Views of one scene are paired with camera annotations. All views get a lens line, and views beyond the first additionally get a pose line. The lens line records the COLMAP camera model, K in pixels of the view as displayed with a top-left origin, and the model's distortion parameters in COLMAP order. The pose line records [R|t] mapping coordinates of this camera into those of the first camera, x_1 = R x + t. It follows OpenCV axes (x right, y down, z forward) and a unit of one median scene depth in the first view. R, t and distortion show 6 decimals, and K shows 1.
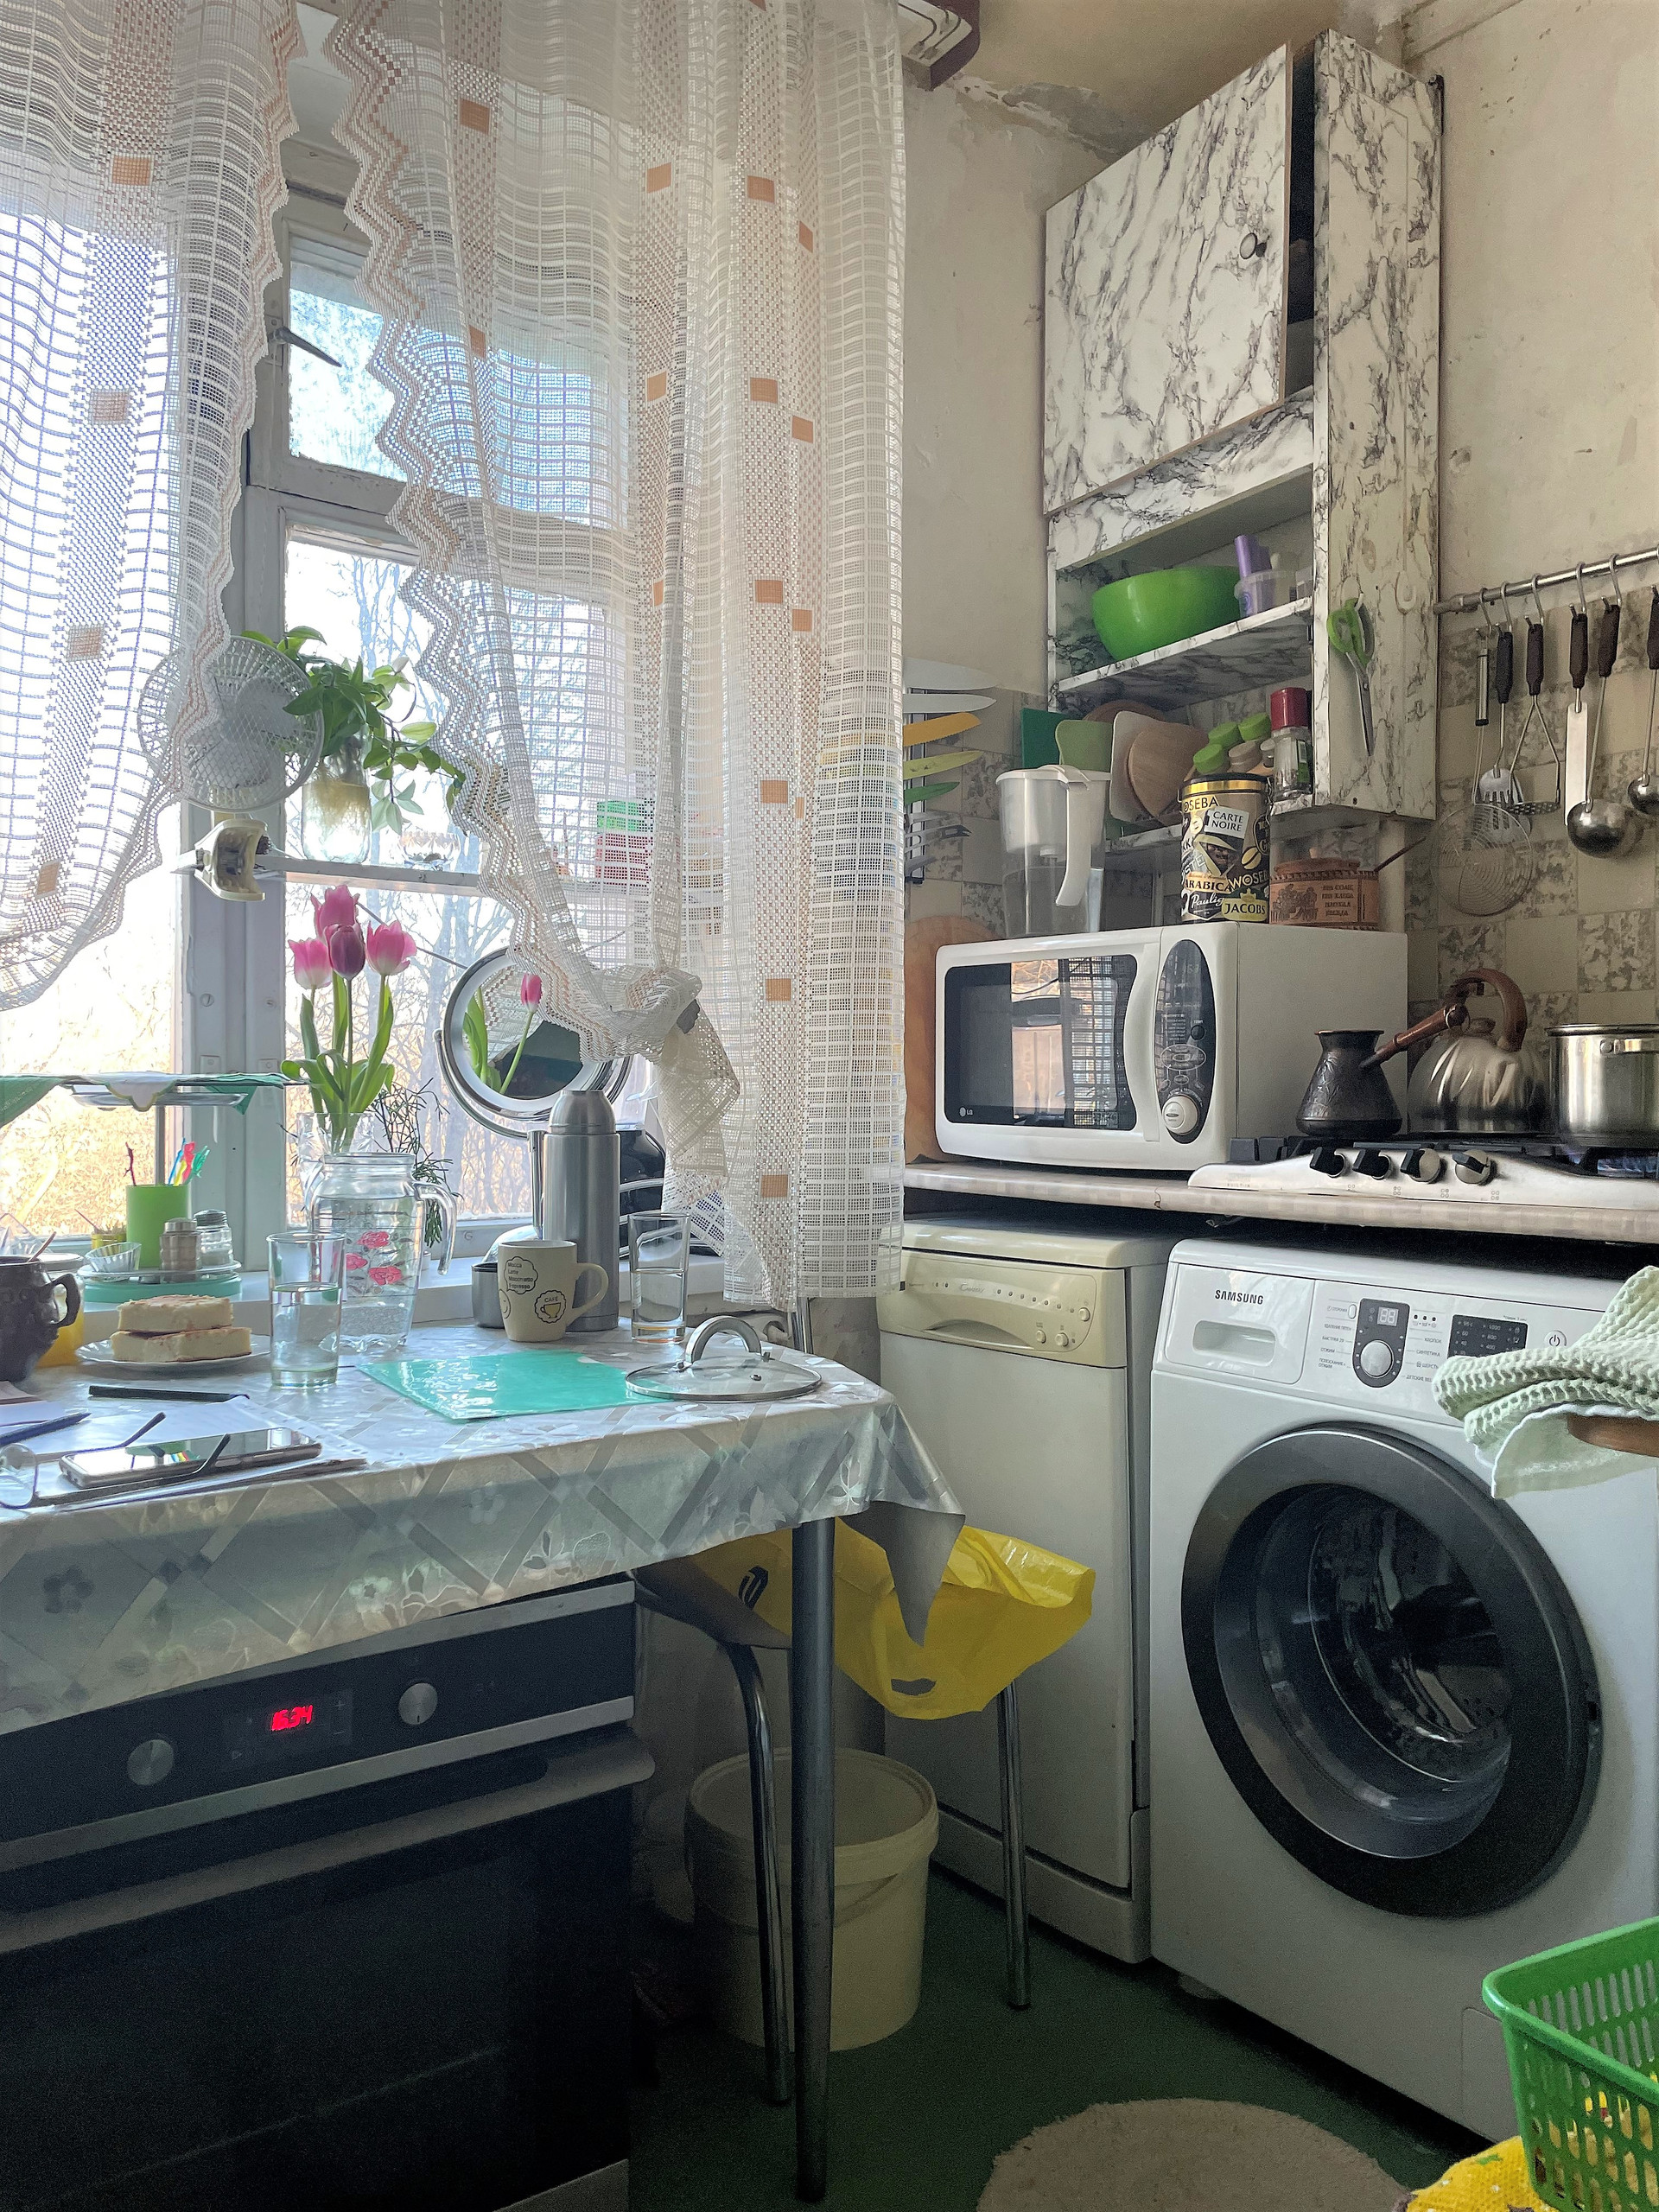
lens RADIAL K [[1740.5, 0, 840.3], [0, 1740.5, 1097.8], [0, 0, 1]] dist [0.120982, -0.138288]
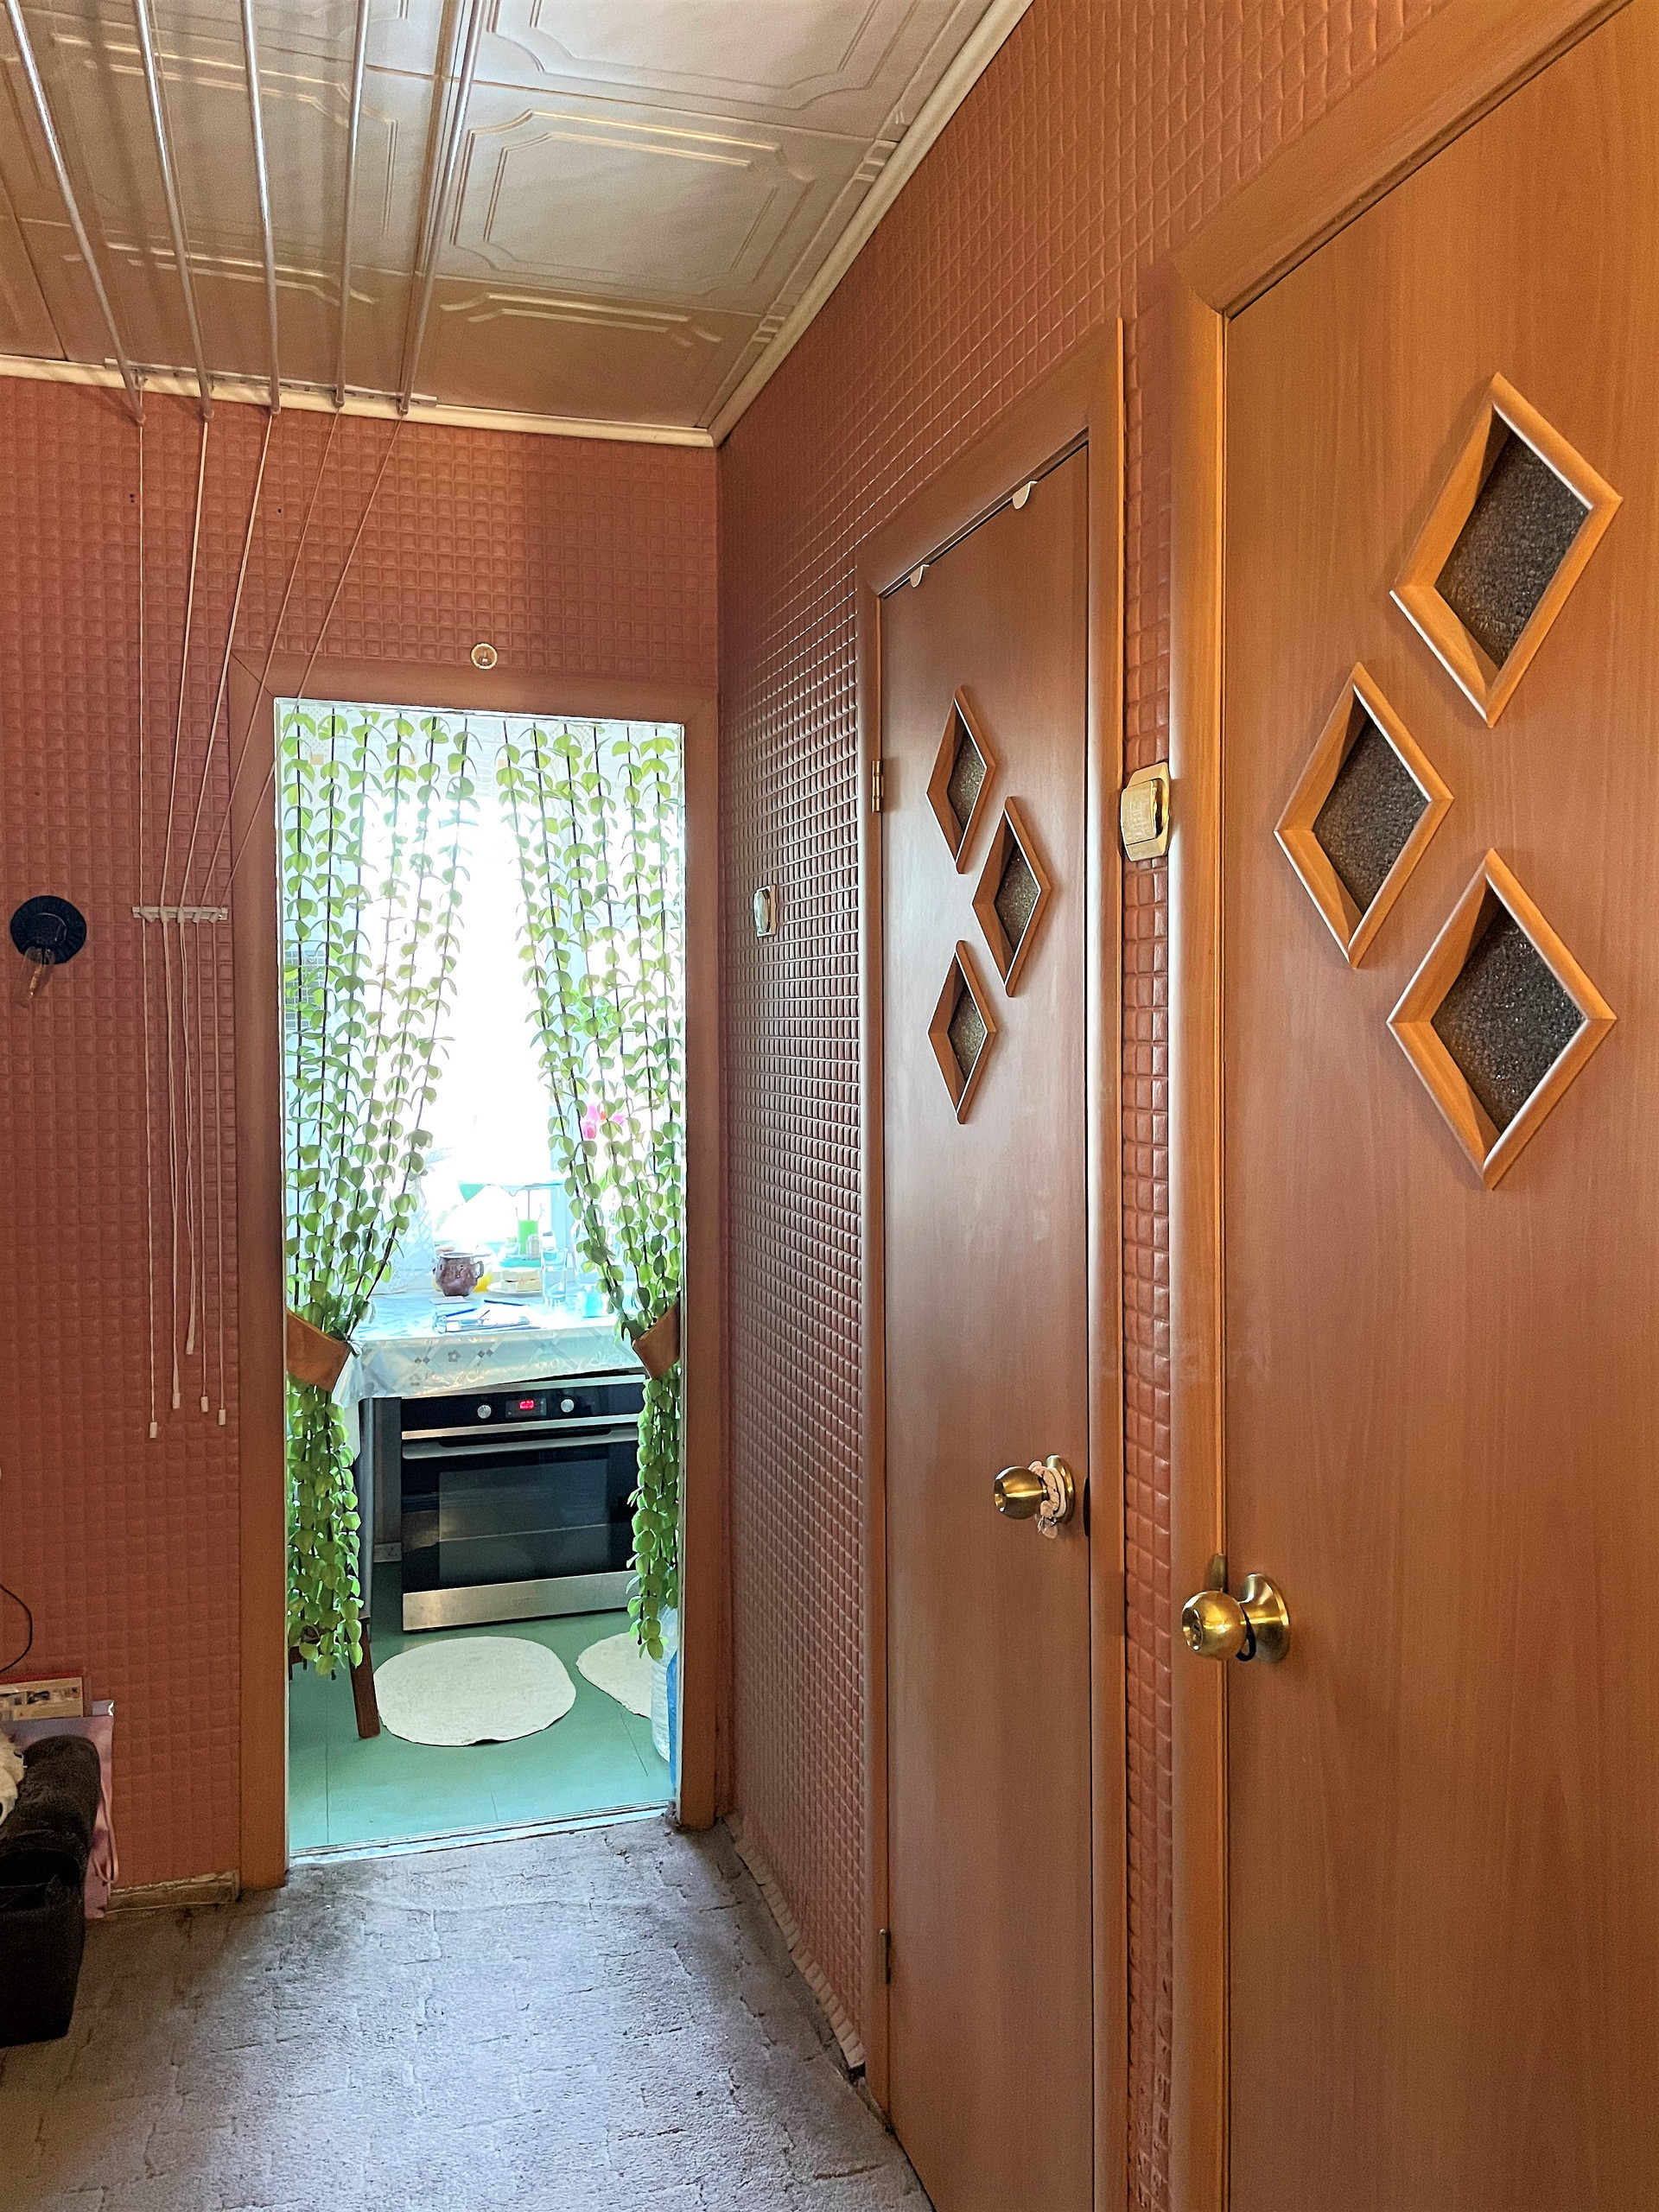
lens RADIAL K [[1740.5, 0, 840.3], [0, 1740.5, 1097.8], [0, 0, 1]] dist [0.120982, -0.138288]
pose [[0.942569, 0.006033, -0.333957, 1.137657], [0.009009, 0.999014, 0.043473, -0.302434], [0.333890, -0.043985, 0.941585, -1.577874]]
